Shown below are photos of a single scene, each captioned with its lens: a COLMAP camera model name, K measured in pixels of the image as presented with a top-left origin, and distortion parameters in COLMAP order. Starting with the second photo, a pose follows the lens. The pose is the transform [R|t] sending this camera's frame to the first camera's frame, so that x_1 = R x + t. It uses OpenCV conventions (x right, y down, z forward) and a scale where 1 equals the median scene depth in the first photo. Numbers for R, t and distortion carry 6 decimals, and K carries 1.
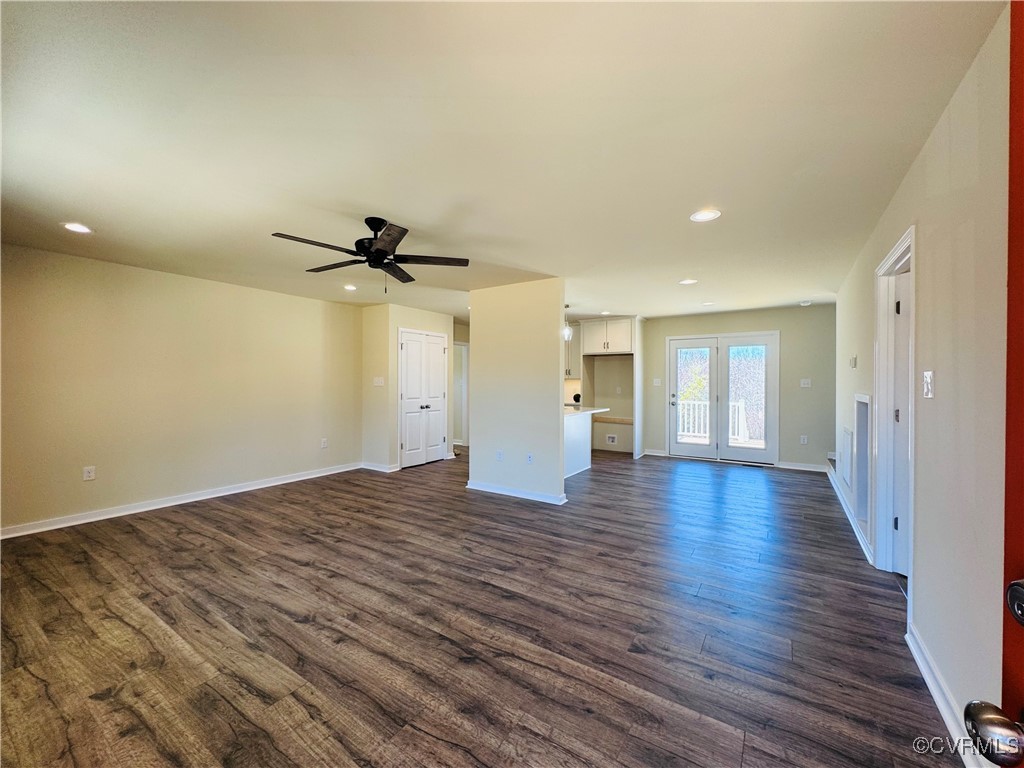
lens RADIAL K [[408.7, 0, 514.9], [0, 408.7, 384.2], [0, 0, 1]] dist [0.000645, -0.000199]
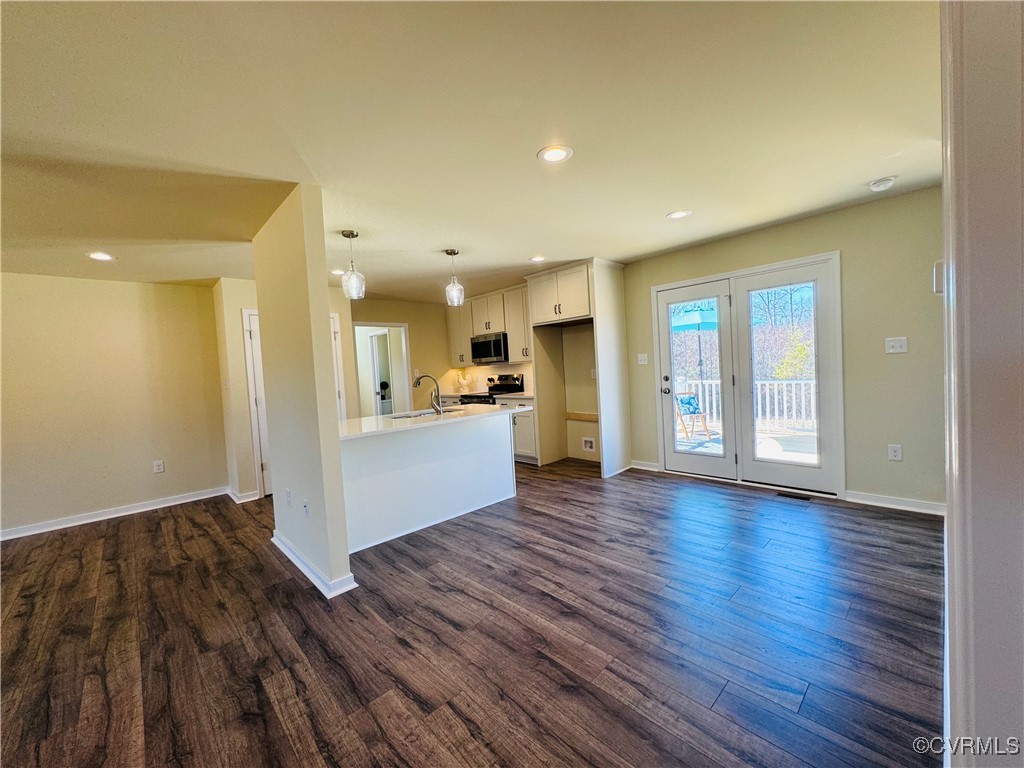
lens RADIAL K [[408.7, 0, 513.8], [0, 408.7, 384.6], [0, 0, 1]] dist [0.000645, -0.000199]
pose [[0.971949, -0.050058, -0.229803, 0.343061], [0.059701, 0.997596, 0.035196, 0.001178], [0.227489, -0.047928, 0.972600, 0.366704]]
